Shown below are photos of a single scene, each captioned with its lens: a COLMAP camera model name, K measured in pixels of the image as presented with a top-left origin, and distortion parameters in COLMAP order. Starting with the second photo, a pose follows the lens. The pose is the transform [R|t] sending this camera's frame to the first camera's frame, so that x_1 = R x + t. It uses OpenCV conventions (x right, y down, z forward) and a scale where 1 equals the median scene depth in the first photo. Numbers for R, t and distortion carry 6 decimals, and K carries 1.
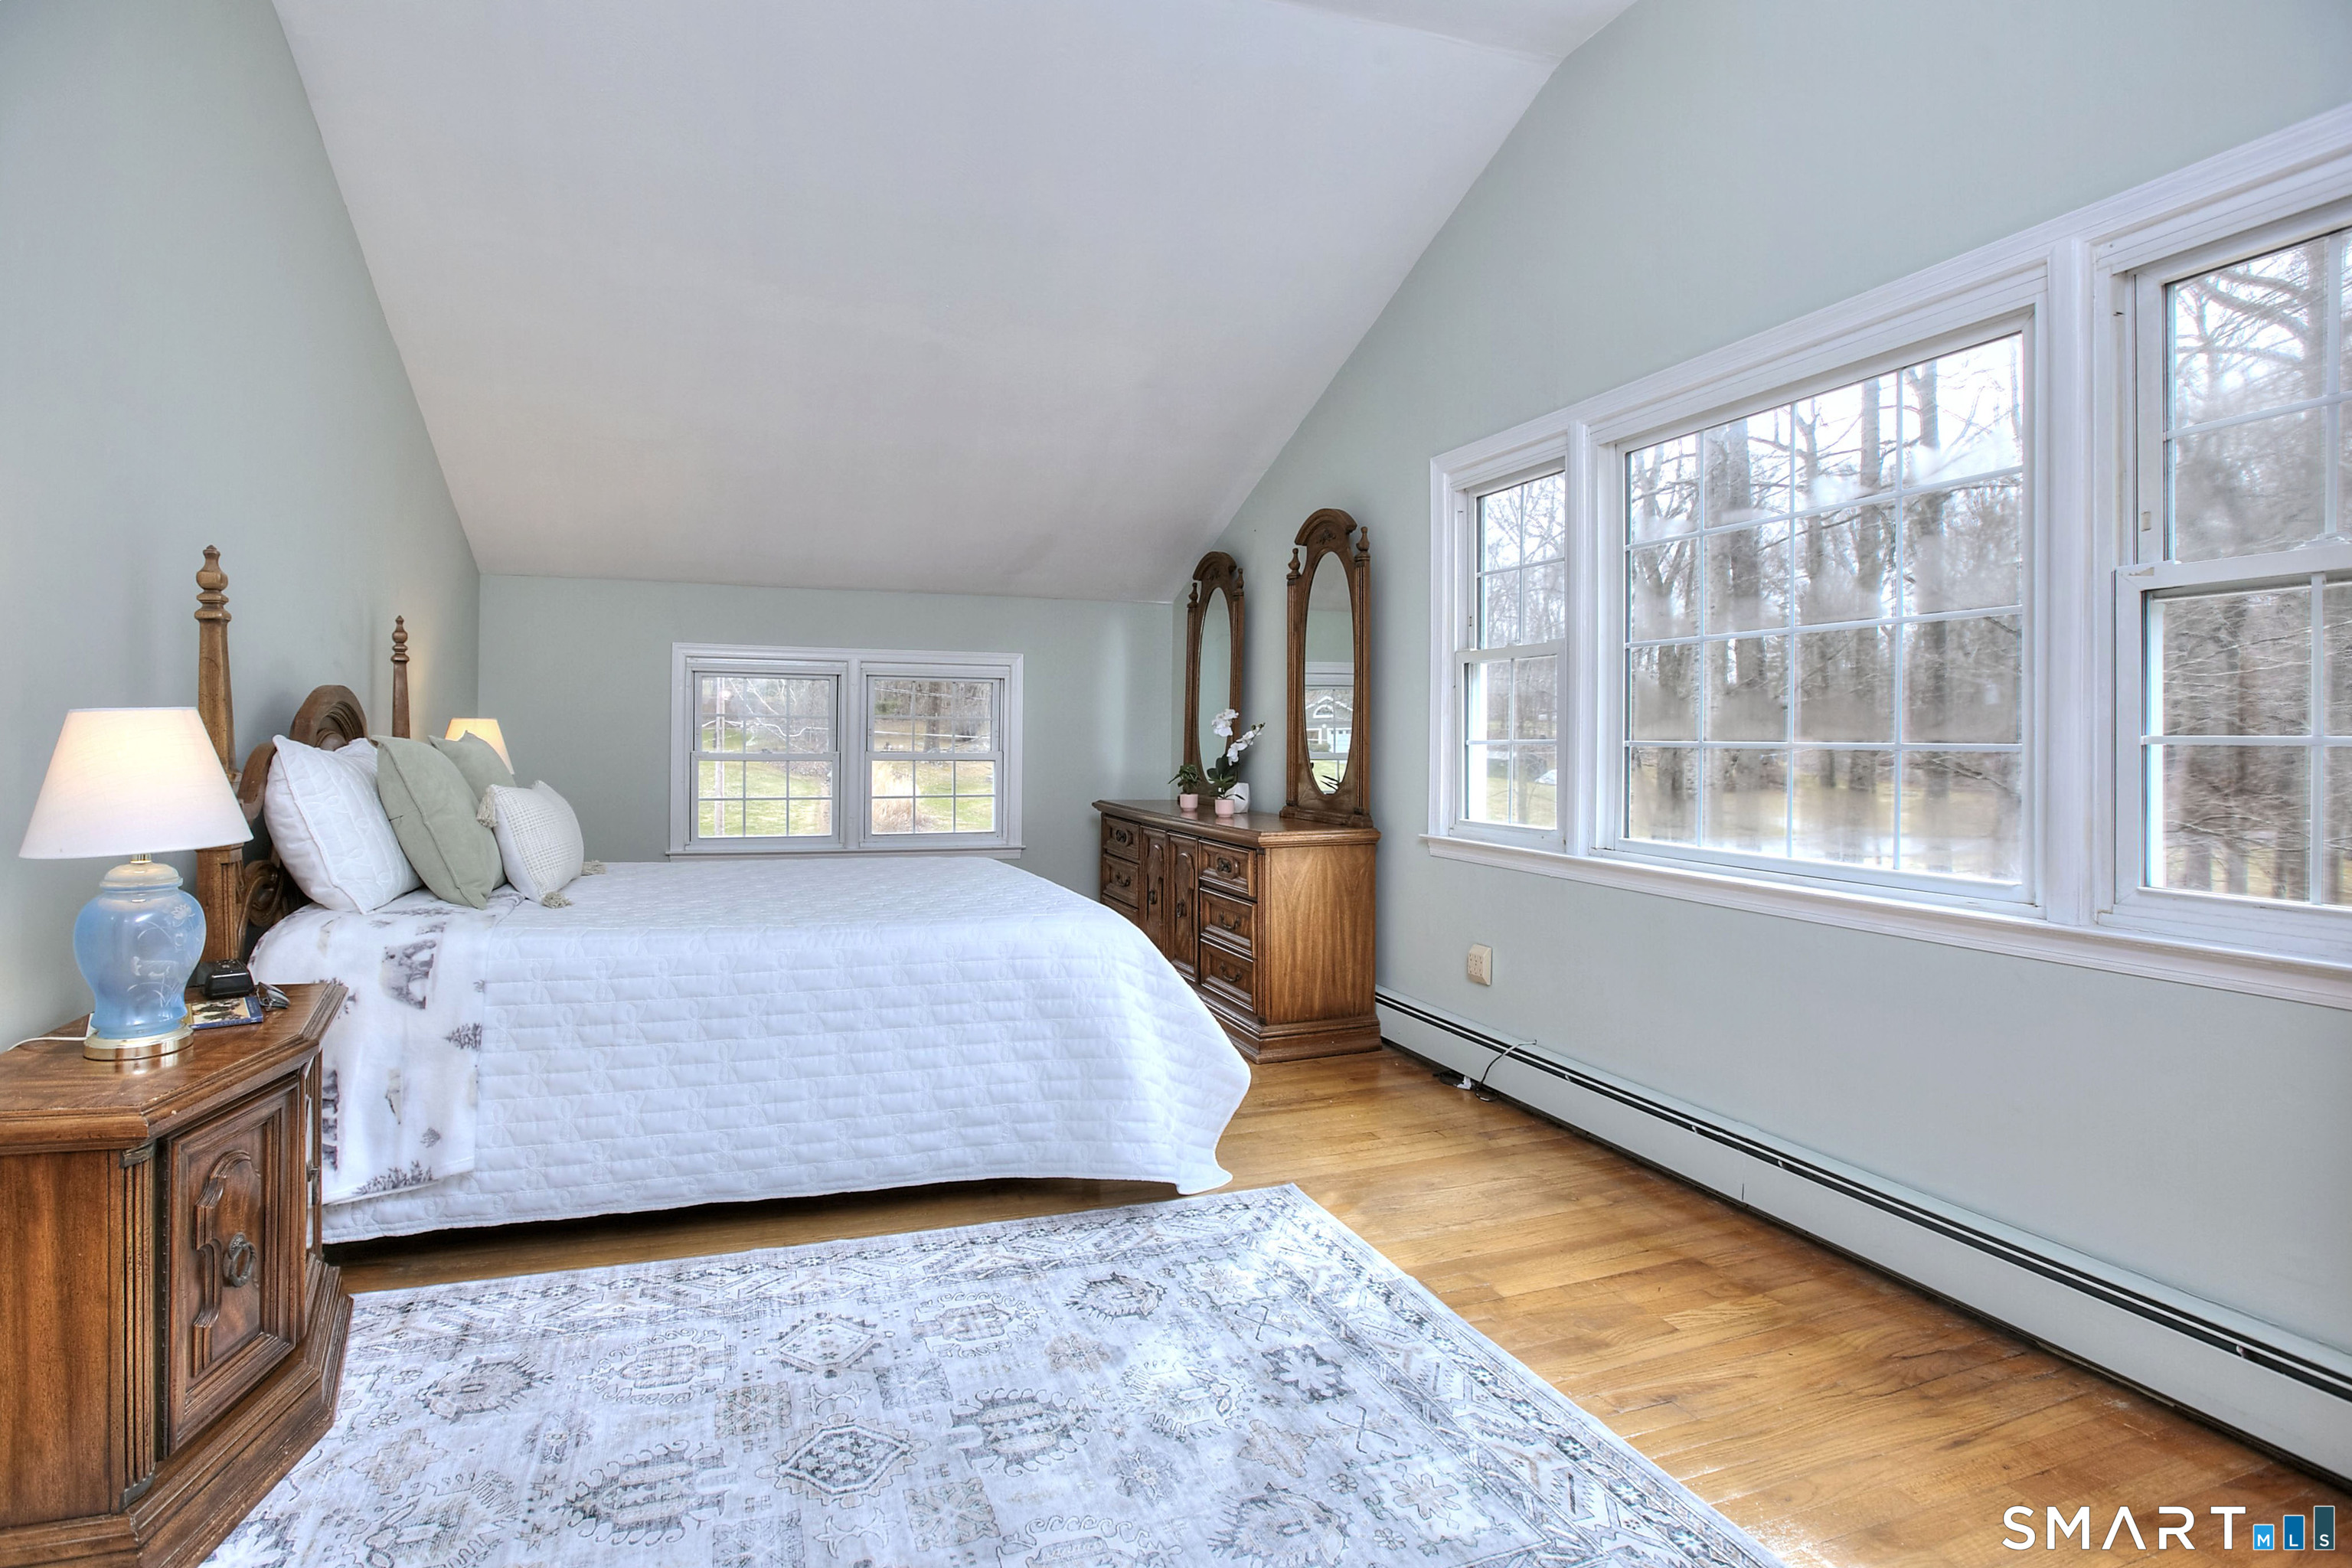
lens RADIAL K [[1154.3, 0, 1087.0], [0, 1154.3, 729.0], [0, 0, 1]] dist [-0.053589, 0.023085]
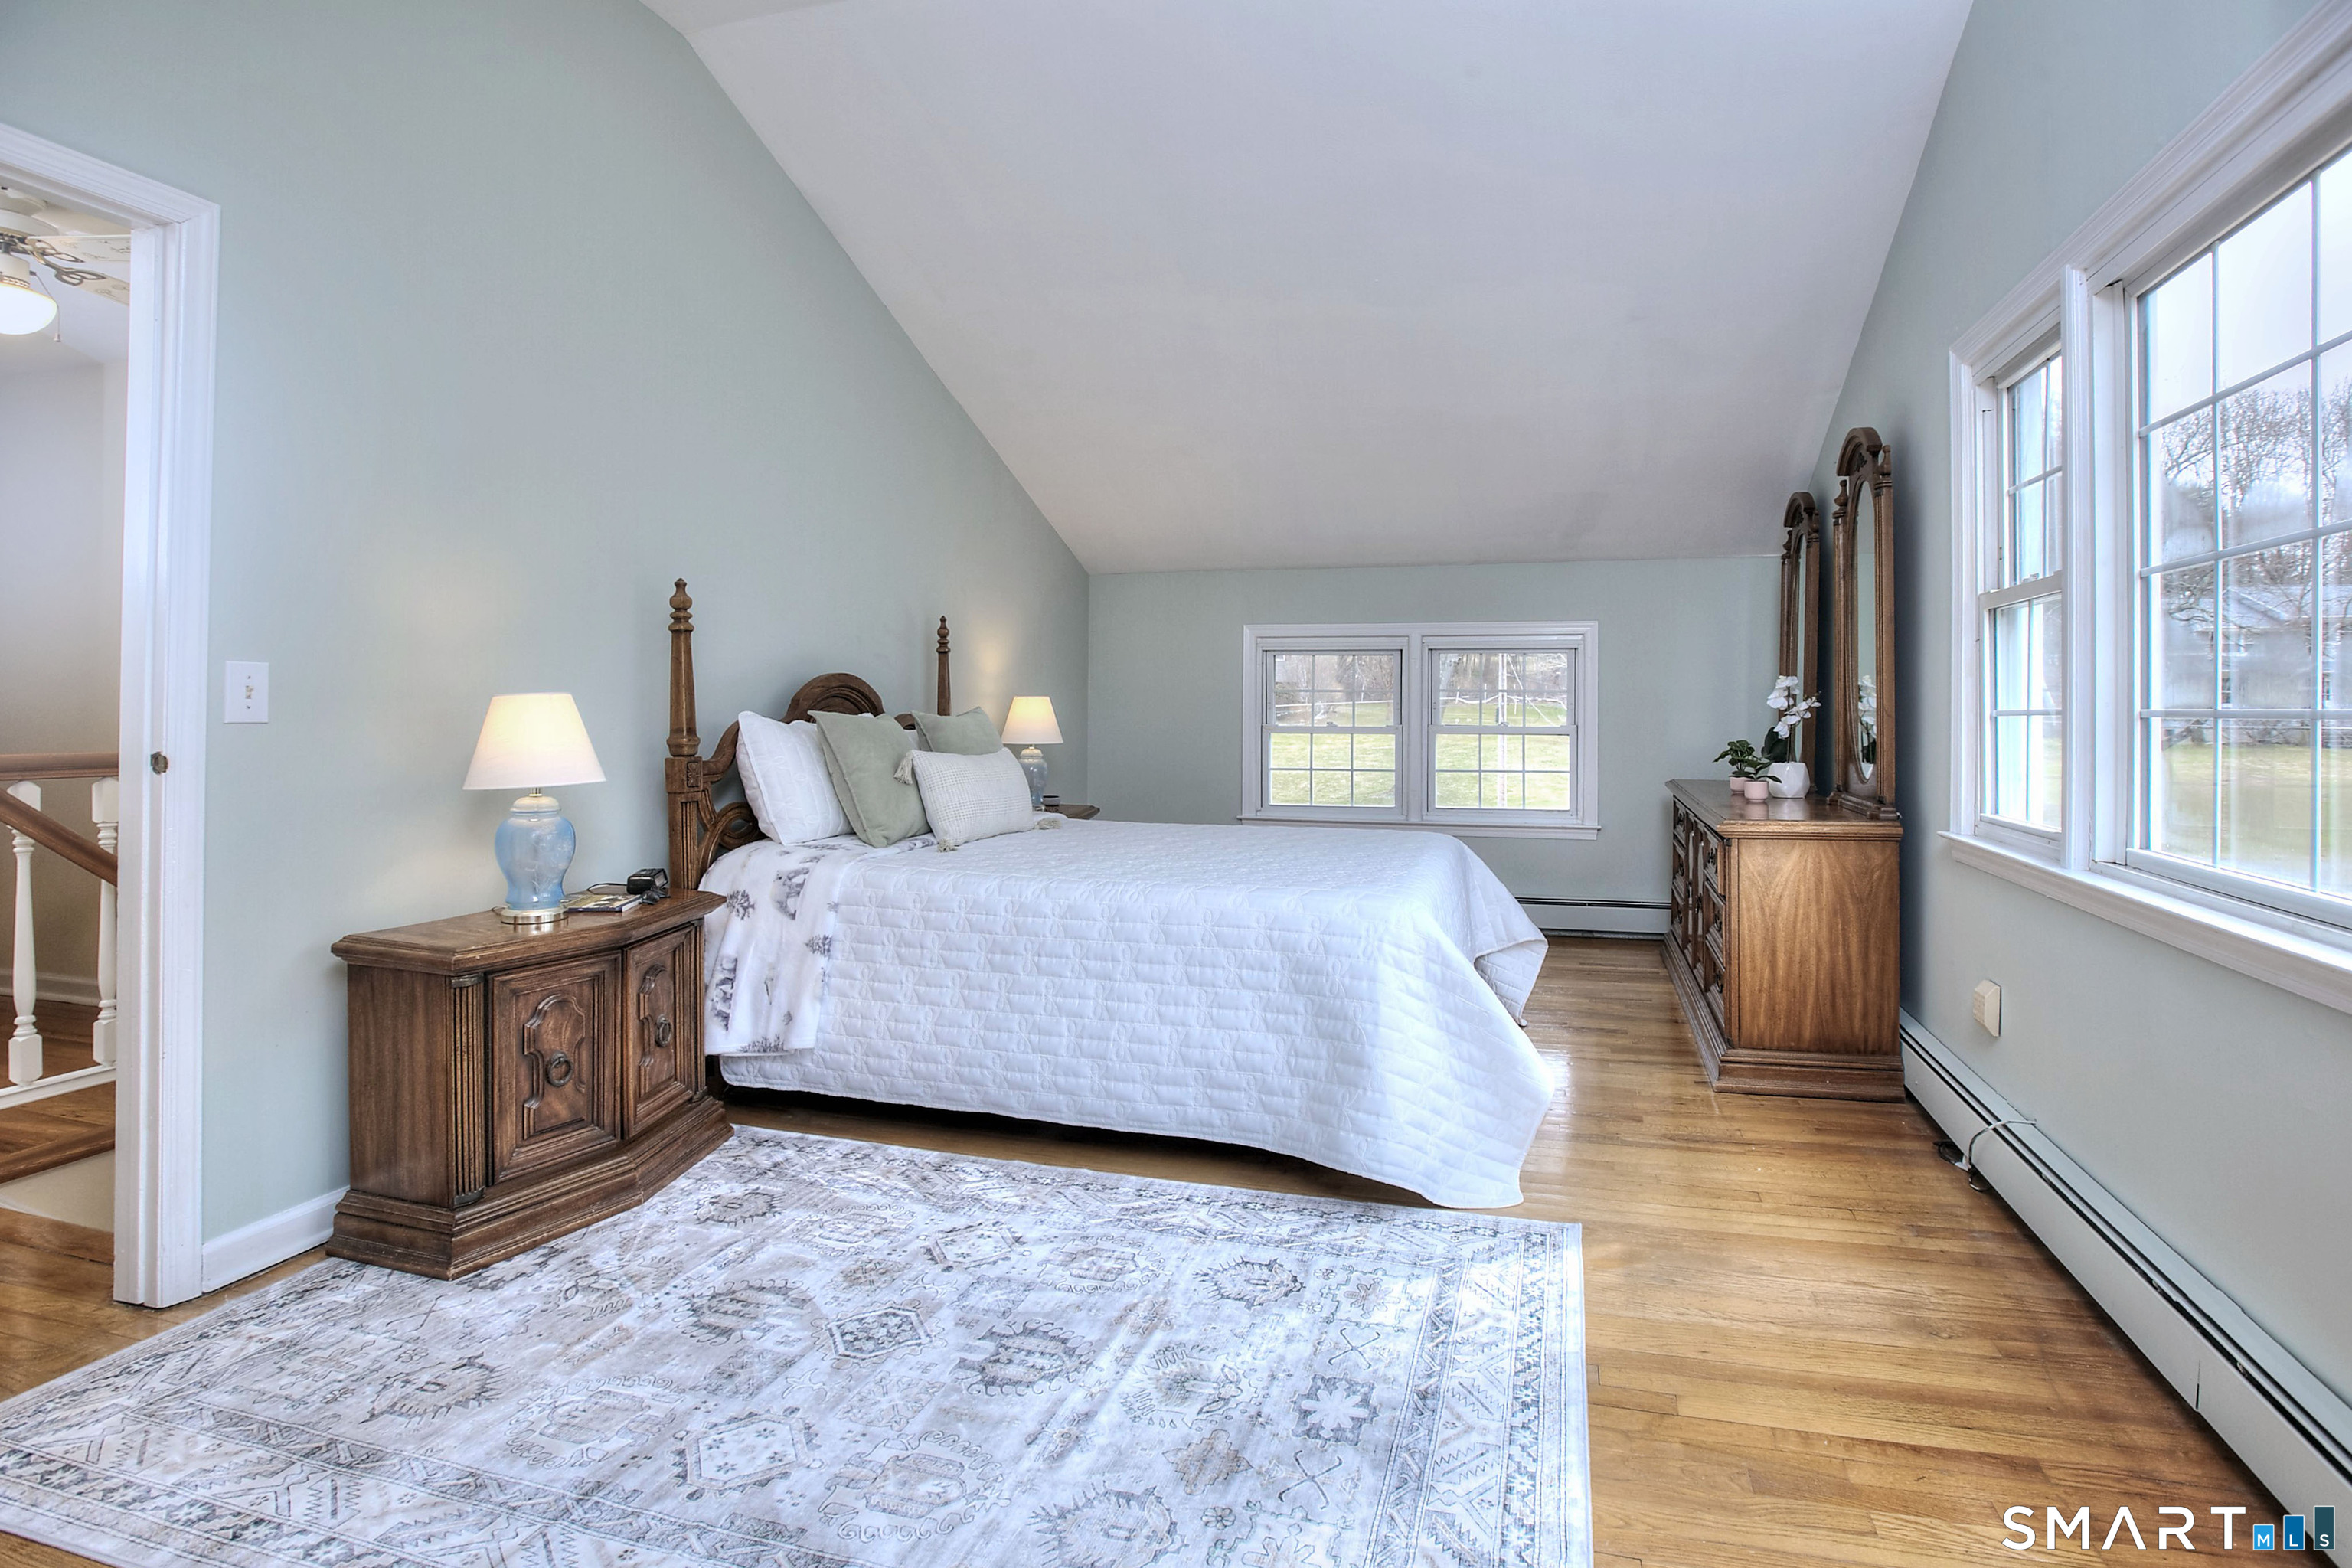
lens RADIAL K [[1135.4, 0, 1169.5], [0, 1135.4, 685.9], [0, 0, 1]] dist [-0.057143, 0.031250]
pose [[0.831845, -0.018487, -0.554700, 0.439833], [0.009478, 0.999773, -0.019106, 0.005206], [0.554927, 0.010636, 0.831831, 0.136322]]
